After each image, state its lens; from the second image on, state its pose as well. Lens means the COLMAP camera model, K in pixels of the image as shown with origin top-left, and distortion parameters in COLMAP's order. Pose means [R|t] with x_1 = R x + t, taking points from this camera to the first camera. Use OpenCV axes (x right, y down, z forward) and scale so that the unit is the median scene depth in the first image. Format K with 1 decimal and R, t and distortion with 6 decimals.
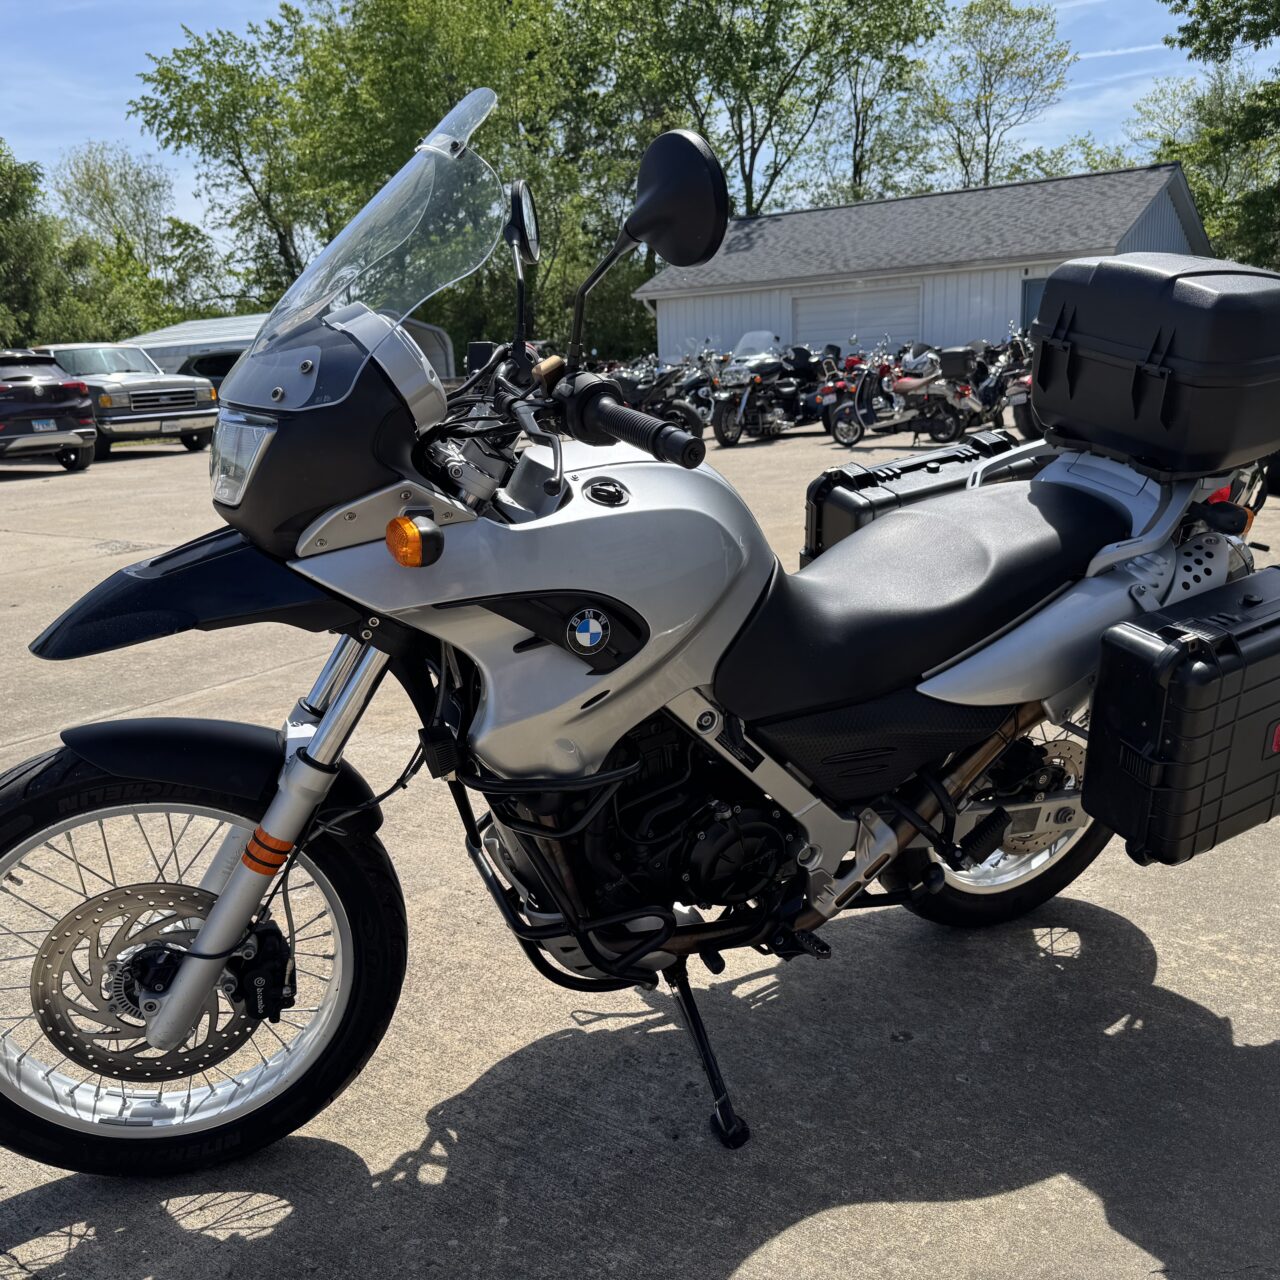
lens RADIAL K [[1232.6, 0, 642.8], [0, 1232.6, 639.8], [0, 0, 1]] dist [0.009585, 0.000000]
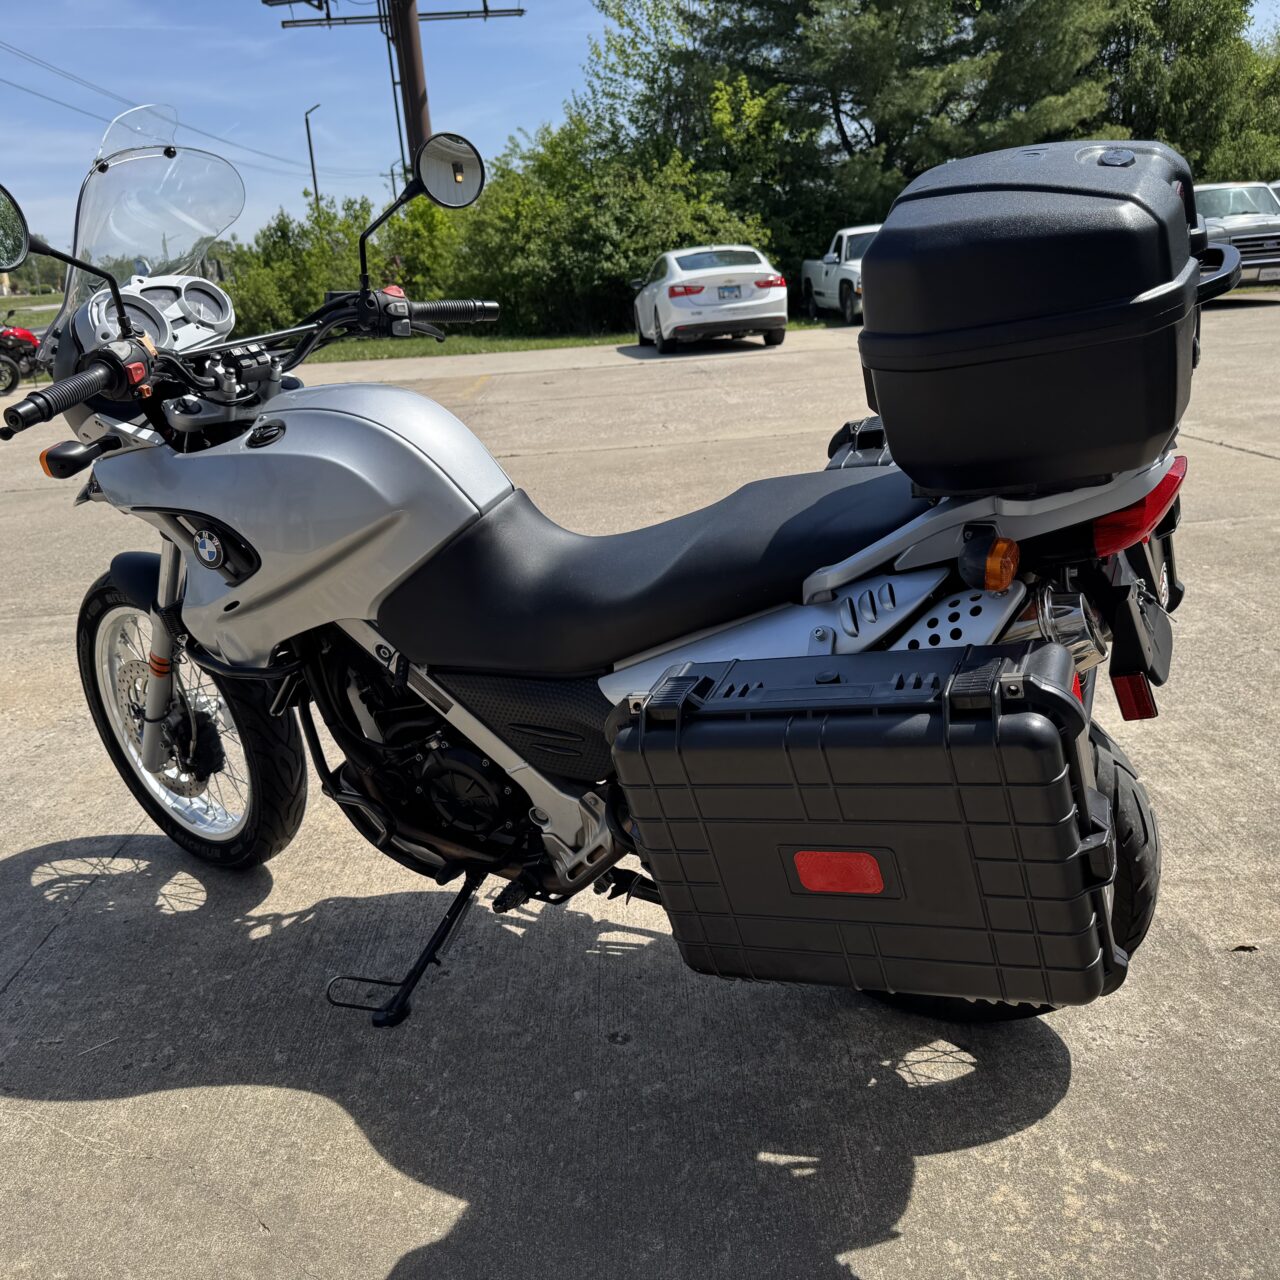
lens RADIAL K [[1232.6, 0, 647.6], [0, 1232.6, 639.9], [0, 0, 1]] dist [0.009585, 0.000000]
pose [[0.592819, 0.235698, -0.770073, 0.879155], [-0.135489, 0.971773, 0.193130, -0.160275], [0.793857, -0.010155, 0.608020, 0.447692]]
